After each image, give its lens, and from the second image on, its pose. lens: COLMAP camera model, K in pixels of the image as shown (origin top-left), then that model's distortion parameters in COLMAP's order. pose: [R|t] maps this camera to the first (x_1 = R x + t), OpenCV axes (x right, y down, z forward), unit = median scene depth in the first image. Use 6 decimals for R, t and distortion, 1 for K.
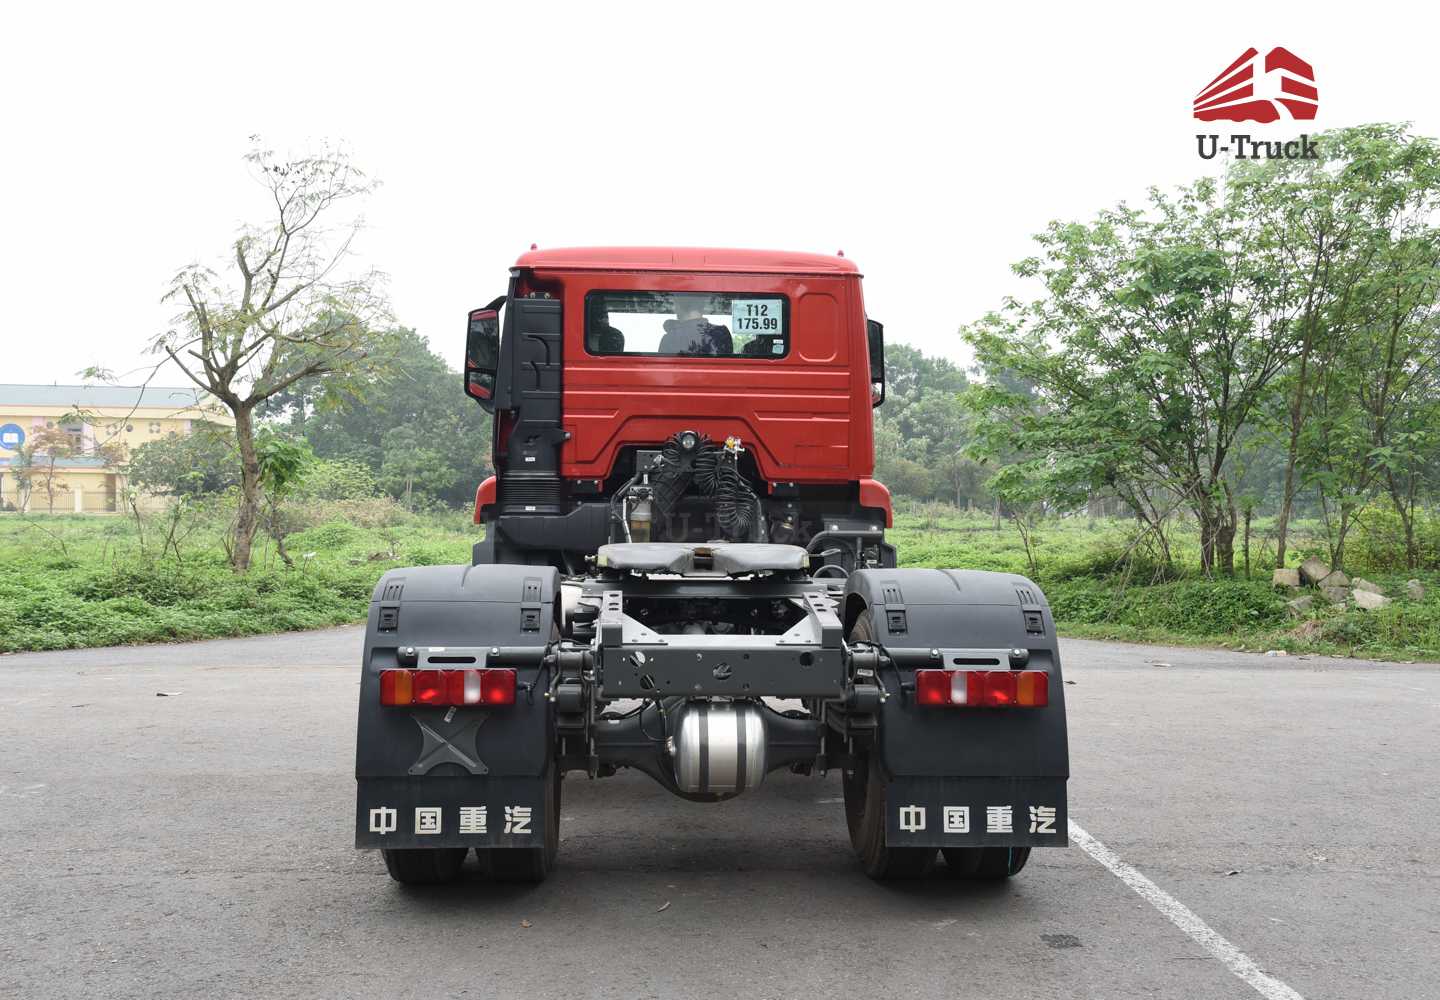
lens RADIAL K [[1562.1, 0, 720.9], [0, 1562.1, 508.2], [0, 0, 1]] dist [0.033353, 0.188546]
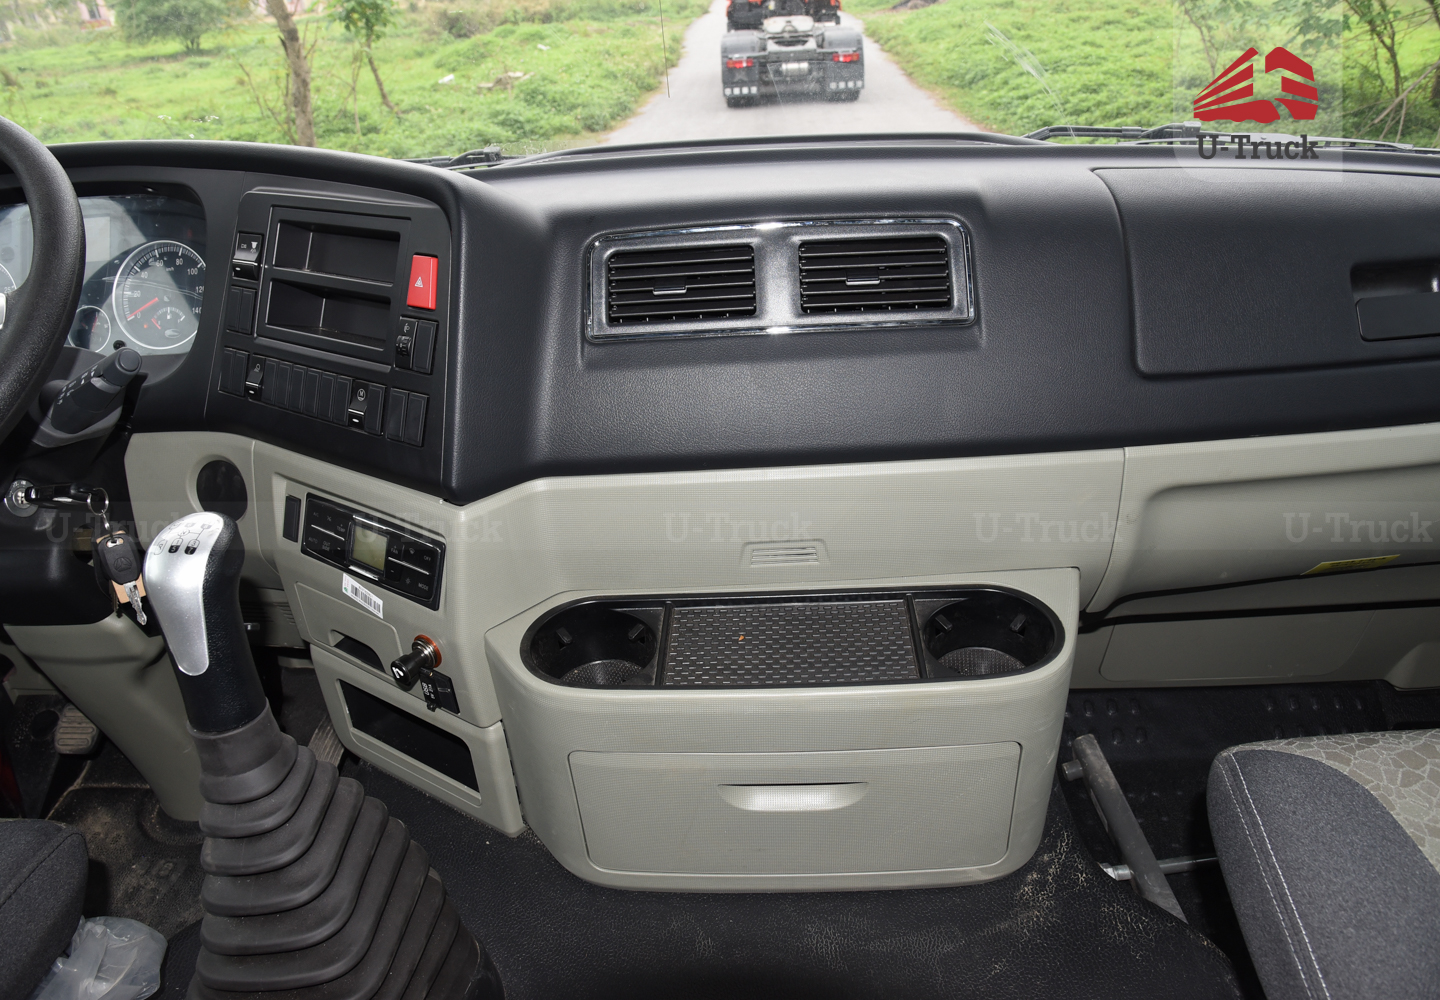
lens RADIAL K [[999.7, 0, 711.3], [0, 999.7, 507.1], [0, 0, 1]] dist [-0.112874, 0.051615]
pose [[0.992437, -0.008080, -0.122489, -0.014949], [0.067531, 0.869206, 0.489817, -0.105862], [0.102511, -0.494385, 0.863177, 1.075324]]
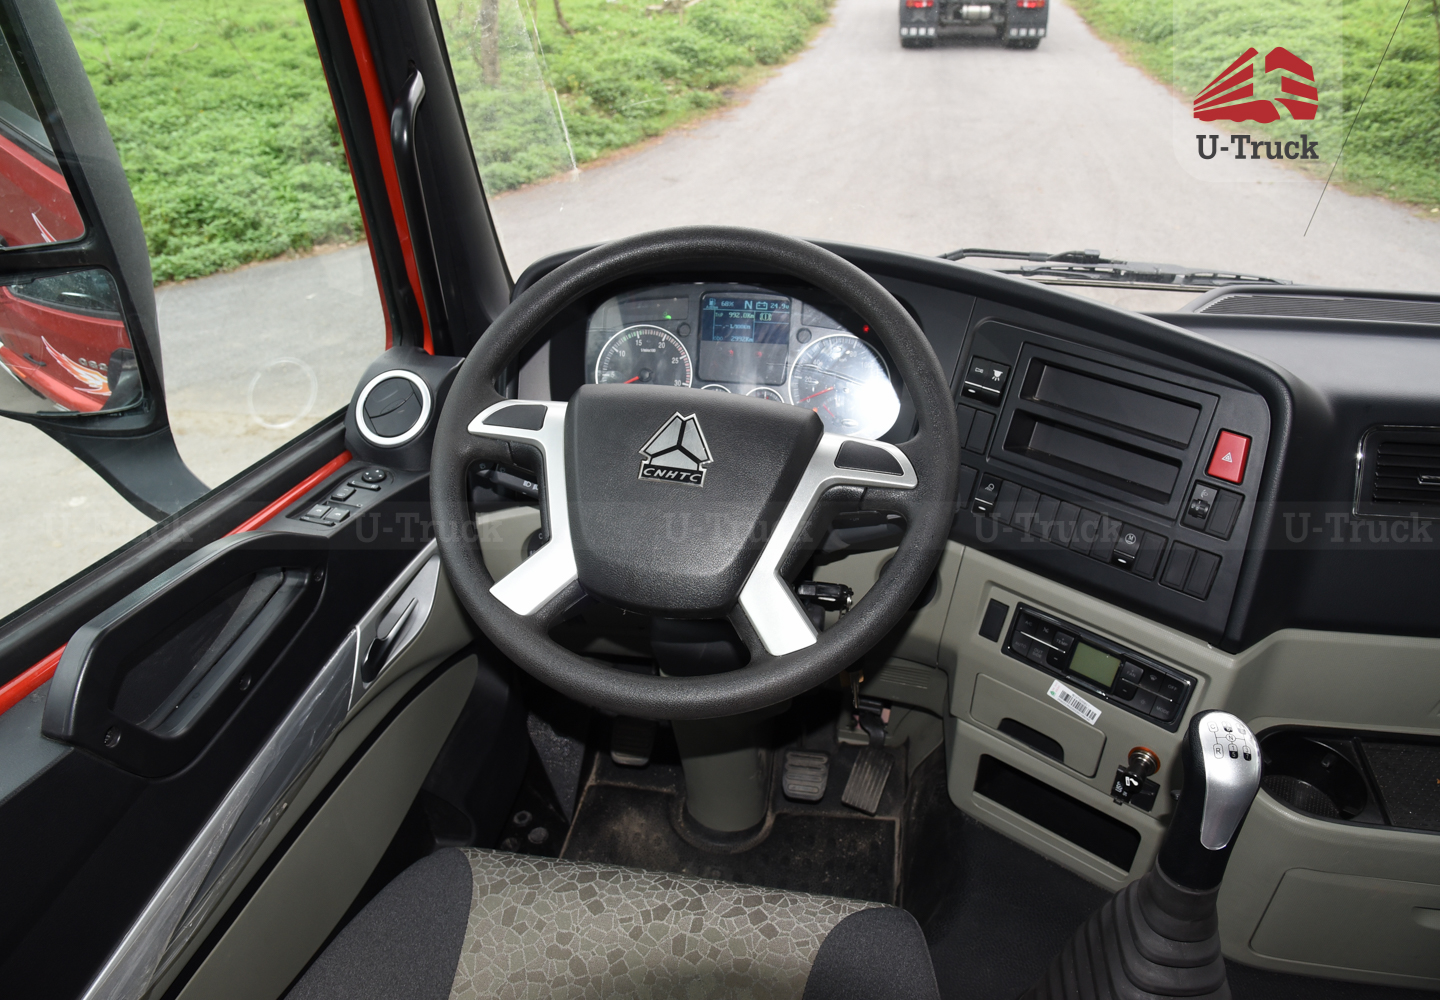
lens RADIAL K [[999.1, 0, 714.7], [0, 999.1, 501.5], [0, 0, 1]] dist [-0.117752, 0.056405]
pose [[0.971765, 0.095416, -0.215799, -0.075833], [0.037492, 0.840526, 0.540472, -0.131064], [0.232954, -0.533303, 0.813216, 1.065778]]
